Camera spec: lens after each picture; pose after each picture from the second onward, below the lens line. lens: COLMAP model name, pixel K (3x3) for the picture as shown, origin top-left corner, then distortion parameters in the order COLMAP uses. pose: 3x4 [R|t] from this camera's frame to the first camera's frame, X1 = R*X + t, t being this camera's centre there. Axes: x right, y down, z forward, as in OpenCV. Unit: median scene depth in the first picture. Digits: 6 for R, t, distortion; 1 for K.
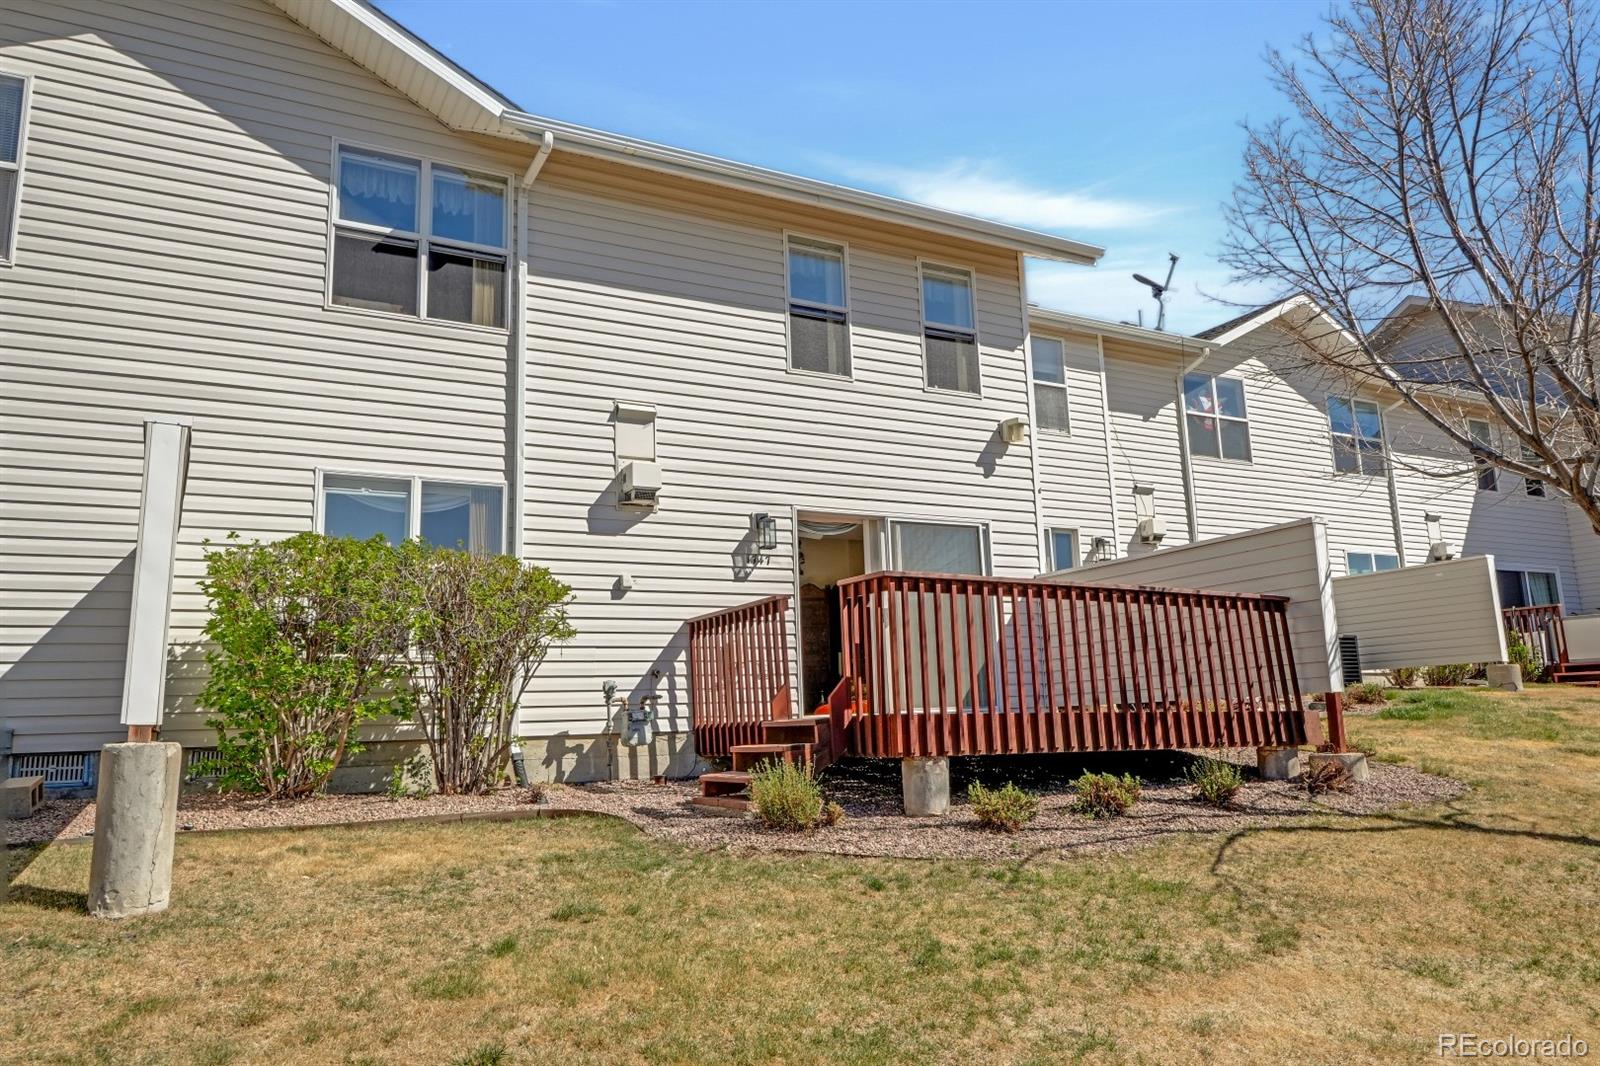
lens RADIAL K [[1122.6, 0, 800.0], [0, 1122.6, 533.0], [0, 0, 1]] dist [0.000309, -0.002990]
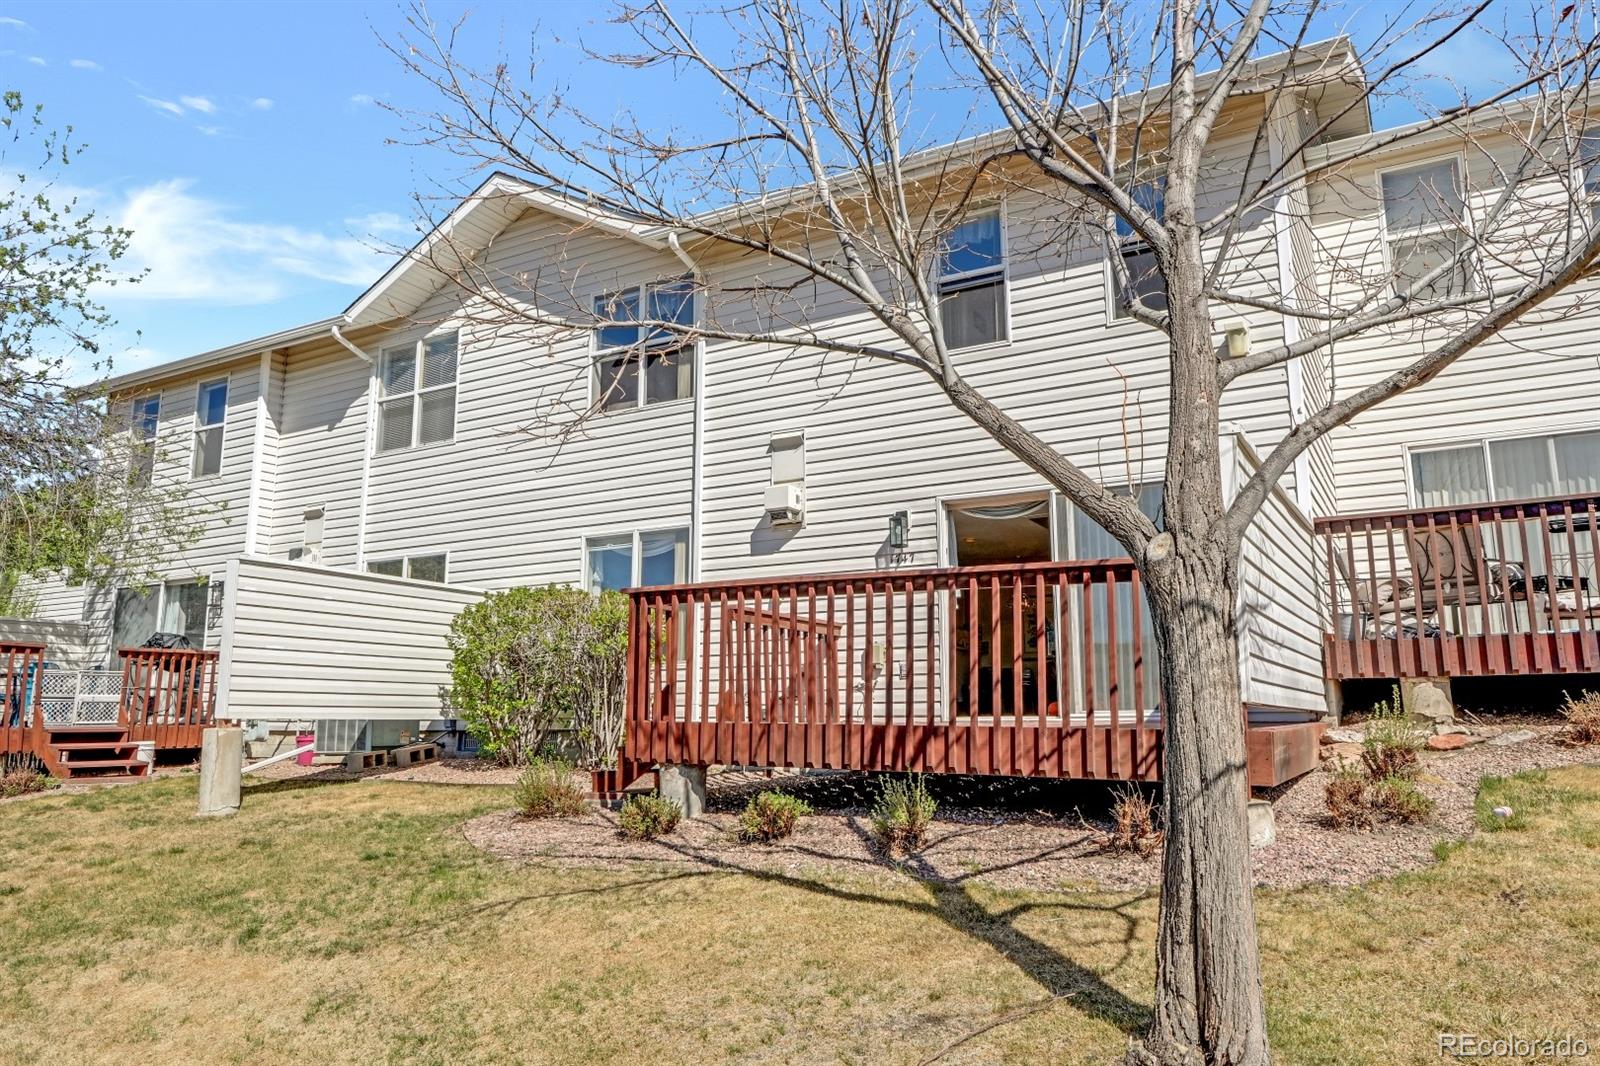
lens RADIAL K [[1122.6, 0, 800.0], [0, 1122.6, 533.0], [0, 0, 1]] dist [0.000309, -0.002990]
pose [[0.521185, -0.115898, -0.845537, 0.818345], [0.131697, 0.989791, -0.054493, 0.047508], [0.843221, -0.082954, 0.531128, 0.434646]]
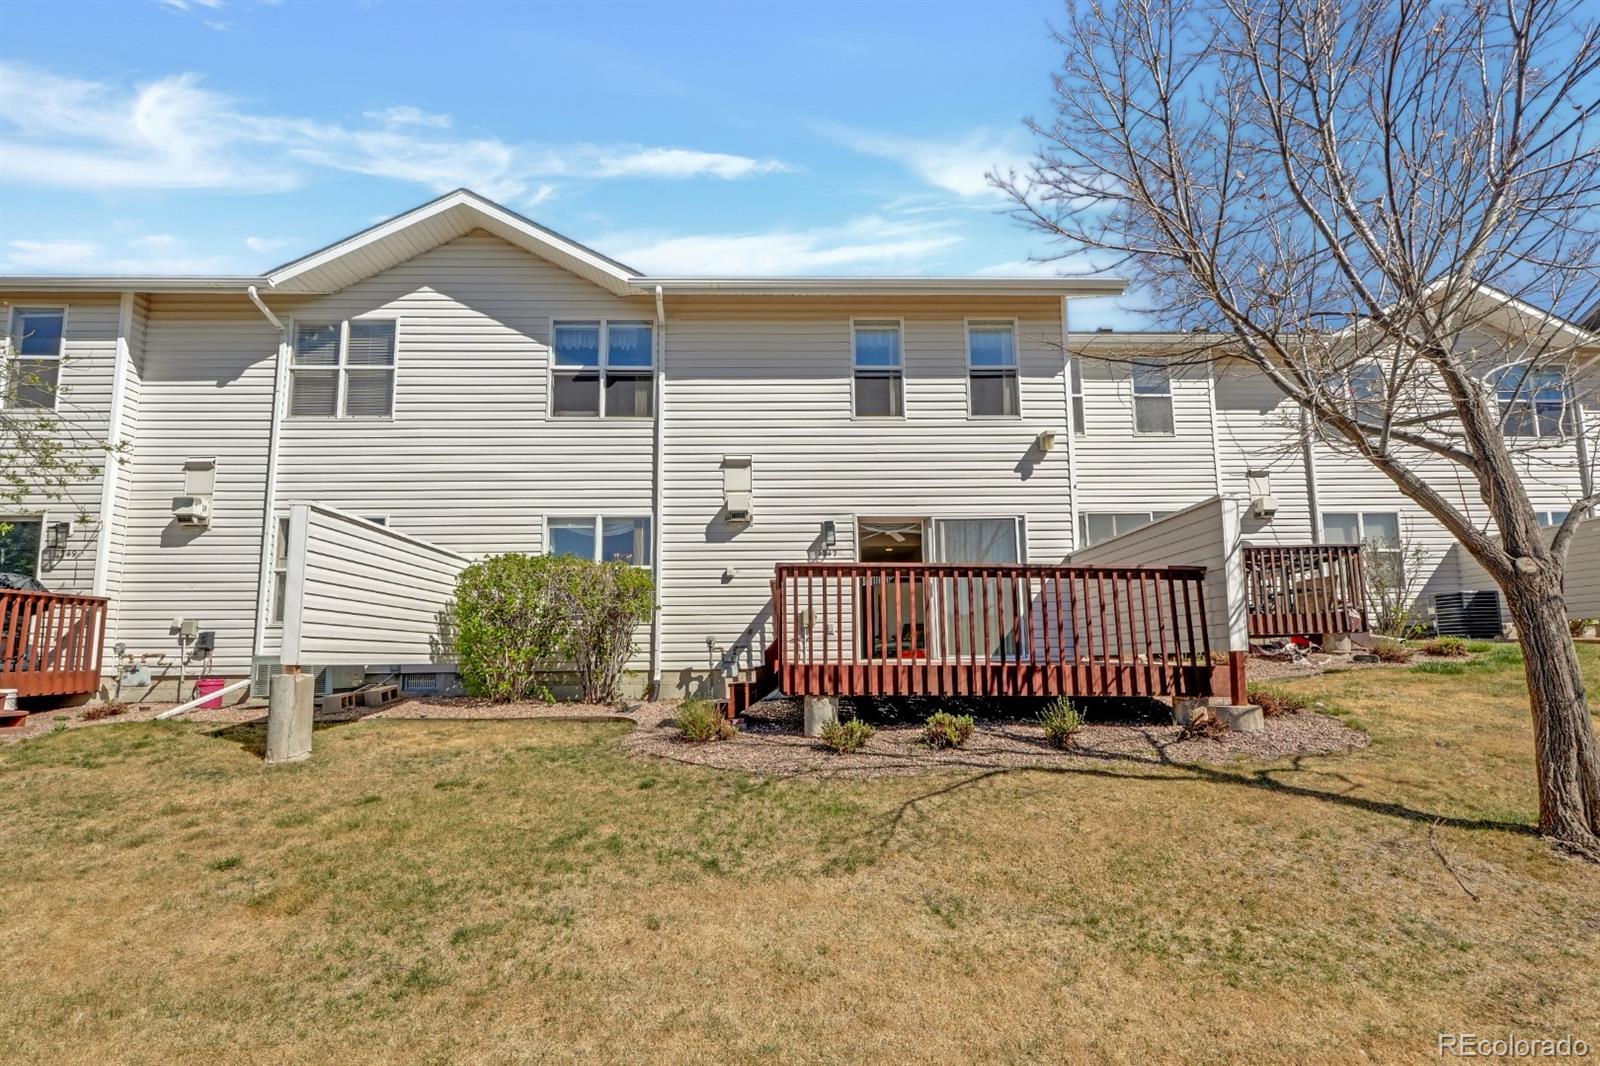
lens RADIAL K [[725.6, 0, 795.4], [0, 725.6, 587.9], [0, 0, 1]] dist [0.000555, -0.000271]
pose [[0.890746, -0.024283, -0.453853, 0.381962], [0.060102, 0.996096, 0.064664, 0.005864], [0.450510, -0.084876, 0.888727, 0.152557]]
